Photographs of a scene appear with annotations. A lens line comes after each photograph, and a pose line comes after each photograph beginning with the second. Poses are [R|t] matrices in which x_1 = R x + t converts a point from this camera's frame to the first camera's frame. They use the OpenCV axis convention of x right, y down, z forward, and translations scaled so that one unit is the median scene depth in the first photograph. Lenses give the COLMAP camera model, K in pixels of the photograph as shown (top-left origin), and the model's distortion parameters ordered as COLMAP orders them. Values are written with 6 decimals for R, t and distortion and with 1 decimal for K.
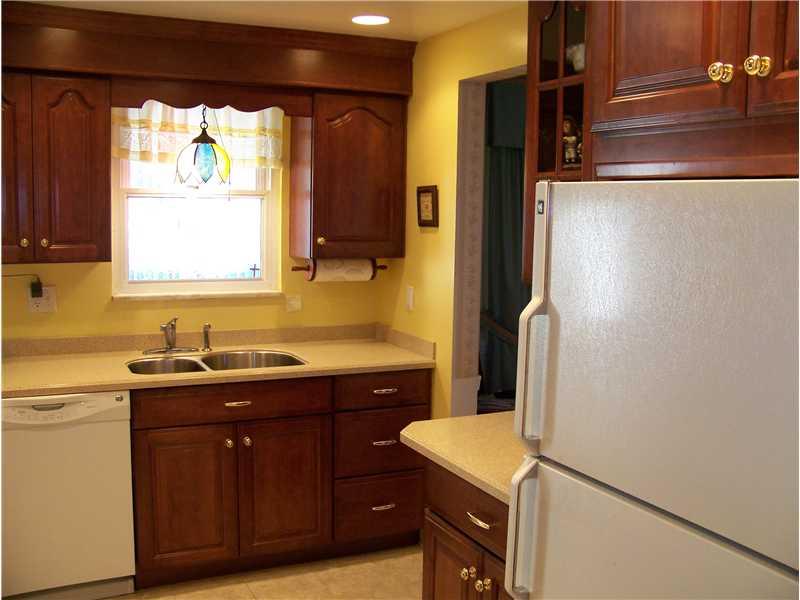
lens RADIAL K [[850.7, 0, 400.0], [0, 850.7, 300.0], [0, 0, 1]] dist [-0.131657, 0.044271]
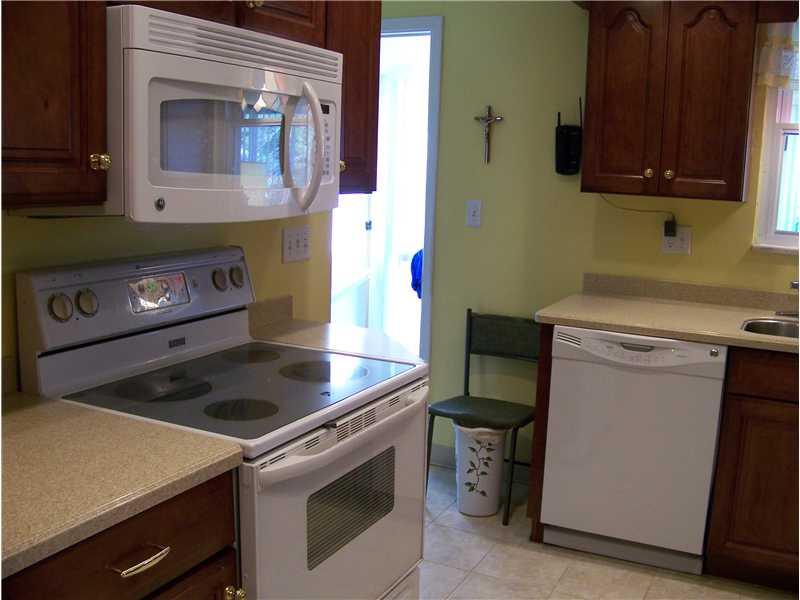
lens RADIAL K [[850.7, 0, 400.0], [0, 850.7, 300.0], [0, 0, 1]] dist [-0.131657, 0.044271]
pose [[0.611494, 0.135056, -0.779638, 0.133643], [-0.119904, 0.989763, 0.077411, 0.033099], [0.782111, 0.046145, 0.621428, 0.191256]]
